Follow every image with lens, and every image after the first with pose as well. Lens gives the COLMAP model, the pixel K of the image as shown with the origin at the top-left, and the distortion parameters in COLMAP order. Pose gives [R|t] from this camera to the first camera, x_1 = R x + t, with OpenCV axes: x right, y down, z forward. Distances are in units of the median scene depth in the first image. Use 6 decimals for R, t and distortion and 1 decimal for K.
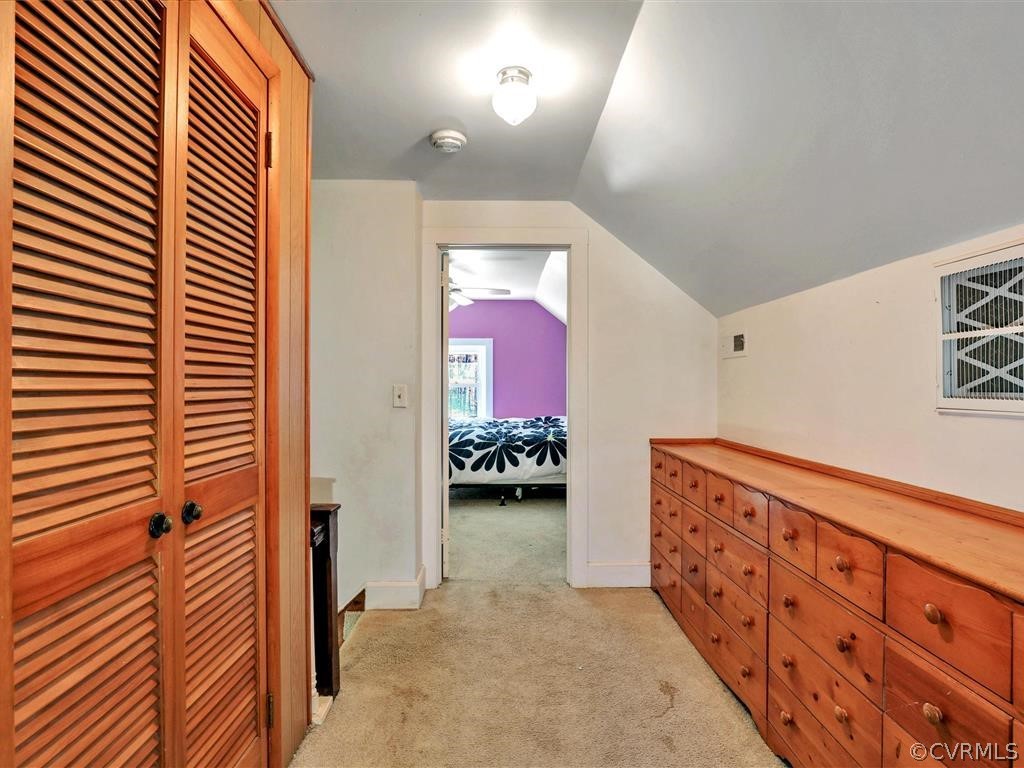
lens RADIAL K [[534.5, 0, 515.2], [0, 534.5, 388.7], [0, 0, 1]] dist [-0.024148, 0.002181]
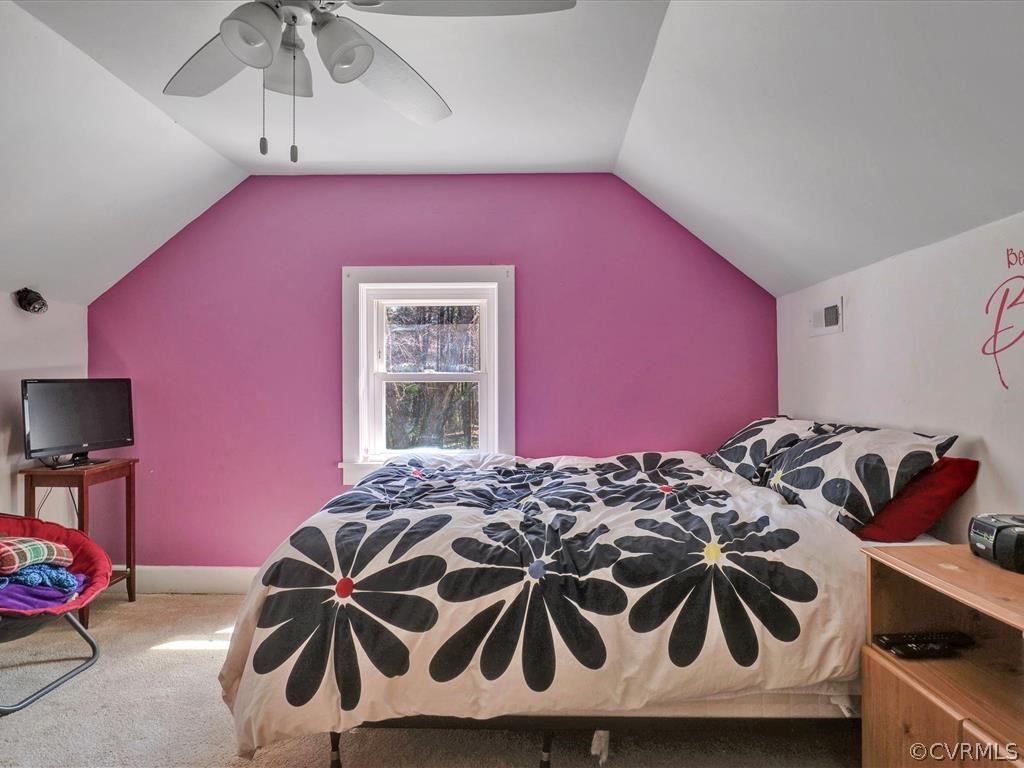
lens RADIAL K [[575.8, 0, 512.0], [0, 575.8, 384.0], [0, 0, 1]] dist [-0.000203, -0.000030]
pose [[0.998468, -0.002209, -0.055284, -0.023567], [0.001593, 0.999936, -0.011191, 0.005377], [0.055305, 0.011085, 0.998408, 0.694240]]
